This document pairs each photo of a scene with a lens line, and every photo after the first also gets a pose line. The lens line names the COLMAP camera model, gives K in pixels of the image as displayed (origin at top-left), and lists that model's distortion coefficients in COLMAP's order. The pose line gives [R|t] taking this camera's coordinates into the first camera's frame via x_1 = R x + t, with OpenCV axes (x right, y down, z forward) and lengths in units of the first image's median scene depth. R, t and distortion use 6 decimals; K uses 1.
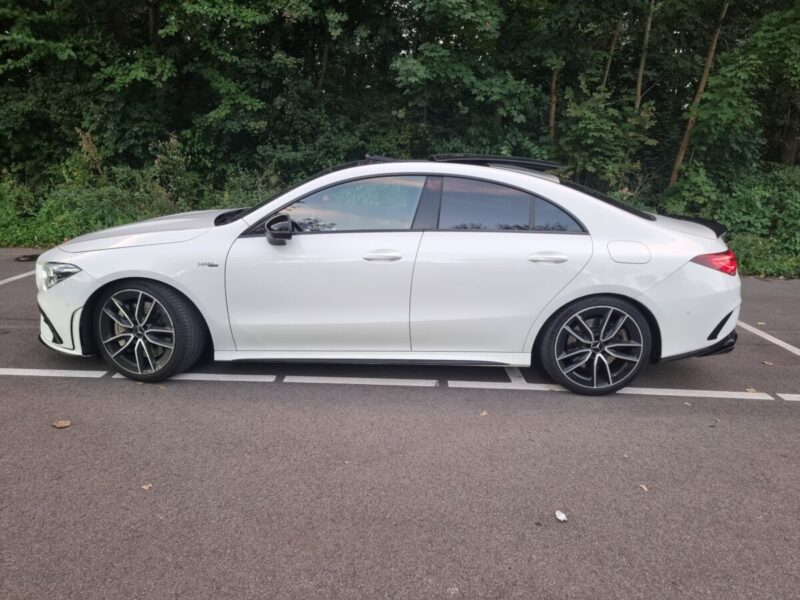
lens RADIAL K [[553.7, 0, 405.5], [0, 553.7, 302.8], [0, 0, 1]] dist [0.070849, -0.062801]
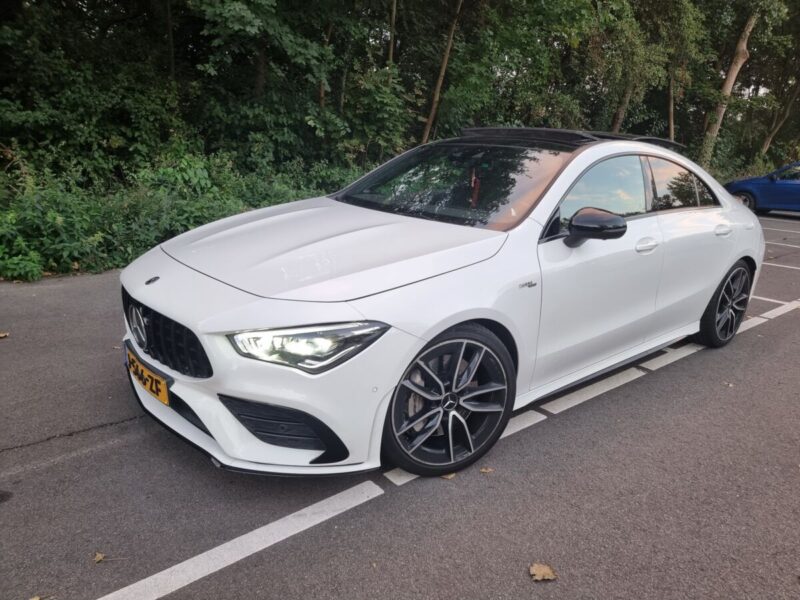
lens RADIAL K [[553.7, 0, 403.4], [0, 553.7, 299.0], [0, 0, 1]] dist [0.070849, -0.062801]
pose [[0.762180, -0.167601, 0.625293, -0.350562], [0.138298, 0.985761, 0.095646, -0.053329], [-0.632420, 0.013577, 0.774507, 0.203335]]
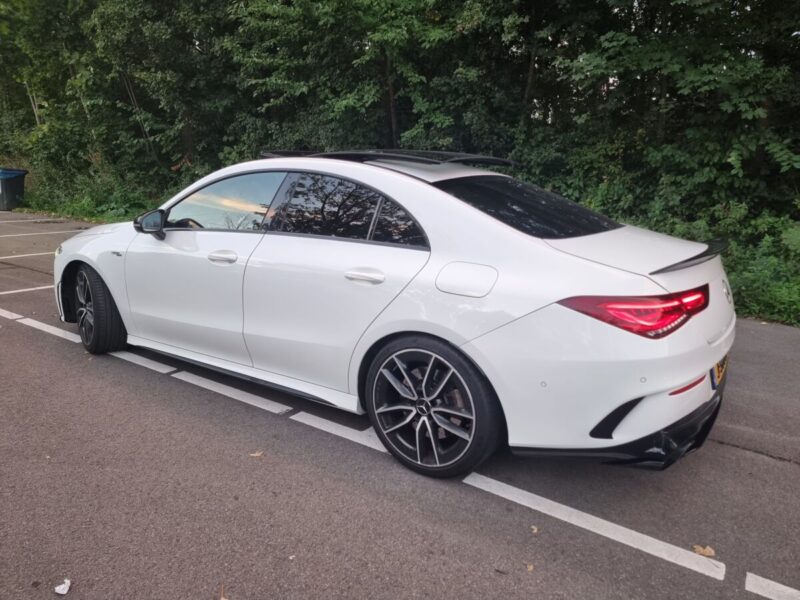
lens RADIAL K [[553.7, 0, 397.4], [0, 553.7, 303.1], [0, 0, 1]] dist [0.070849, -0.062801]
pose [[0.822316, 0.114532, -0.557385, 0.266018], [-0.137834, 0.990455, 0.000172, -0.018286], [0.552085, 0.076685, 0.830254, 0.145266]]
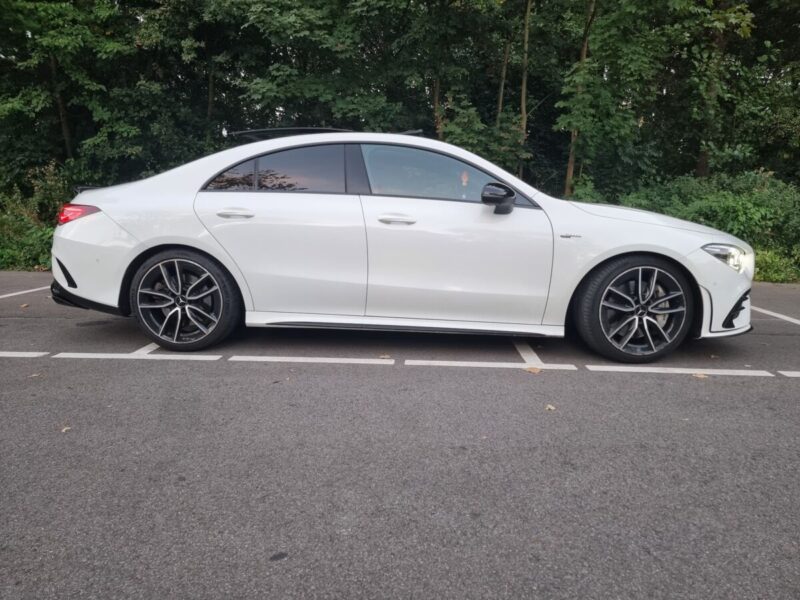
lens RADIAL K [[553.7, 0, 398.4], [0, 553.7, 295.6], [0, 0, 1]] dist [0.070849, -0.062801]
pose [[0.997746, -0.021067, -0.063718, 0.290702], [0.014683, 0.994974, -0.099055, 0.059446], [0.065485, 0.097896, 0.993040, 0.031946]]
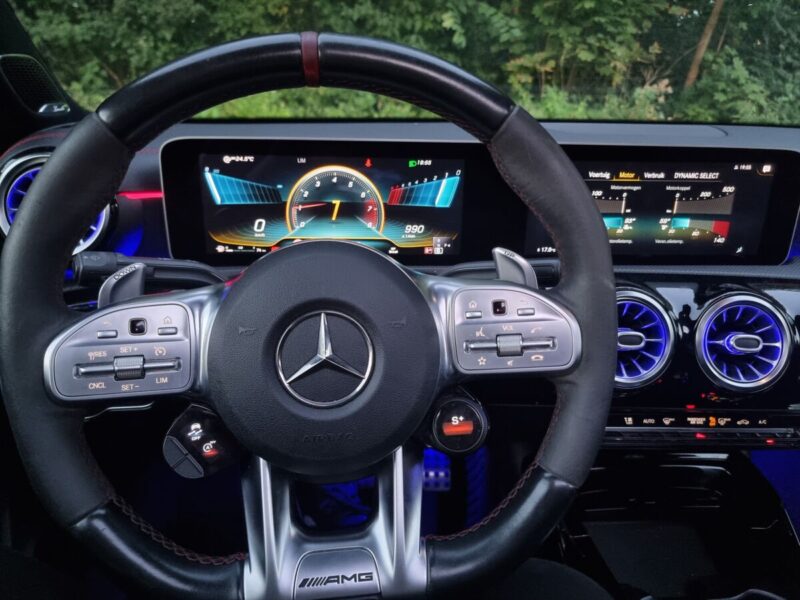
lens RADIAL K [[553.7, 0, 408.5], [0, 553.7, 304.2], [0, 0, 1]] dist [0.070849, -0.062801]
pose [[0.992083, -0.052408, 0.114130, 0.058640], [0.037148, 0.990560, 0.131949, -0.062266], [-0.119968, -0.126664, 0.984664, 0.411429]]
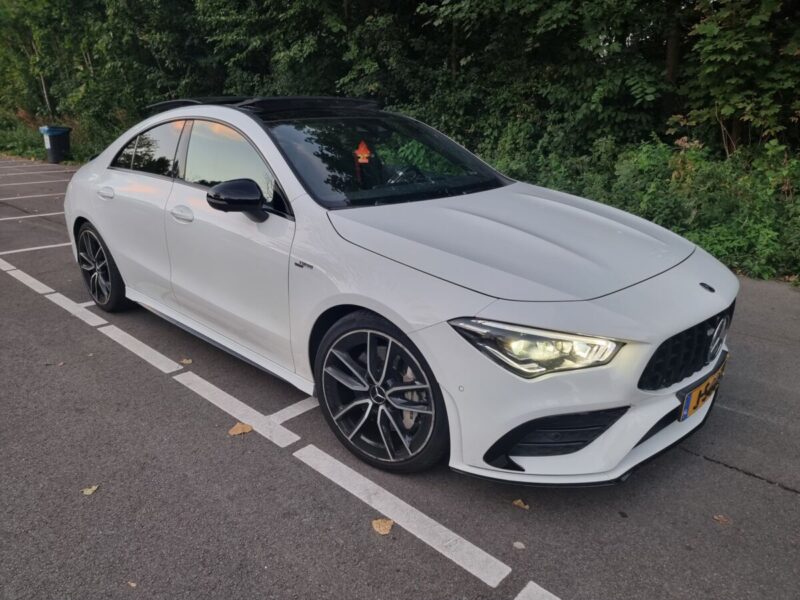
lens RADIAL K [[553.7, 0, 399.9], [0, 553.7, 308.3], [0, 0, 1]] dist [0.070849, -0.062801]
pose [[0.713380, 0.184219, -0.676131, 0.605868], [-0.137241, 0.982872, 0.122992, -0.037475], [0.687208, 0.005053, 0.726443, 0.256714]]
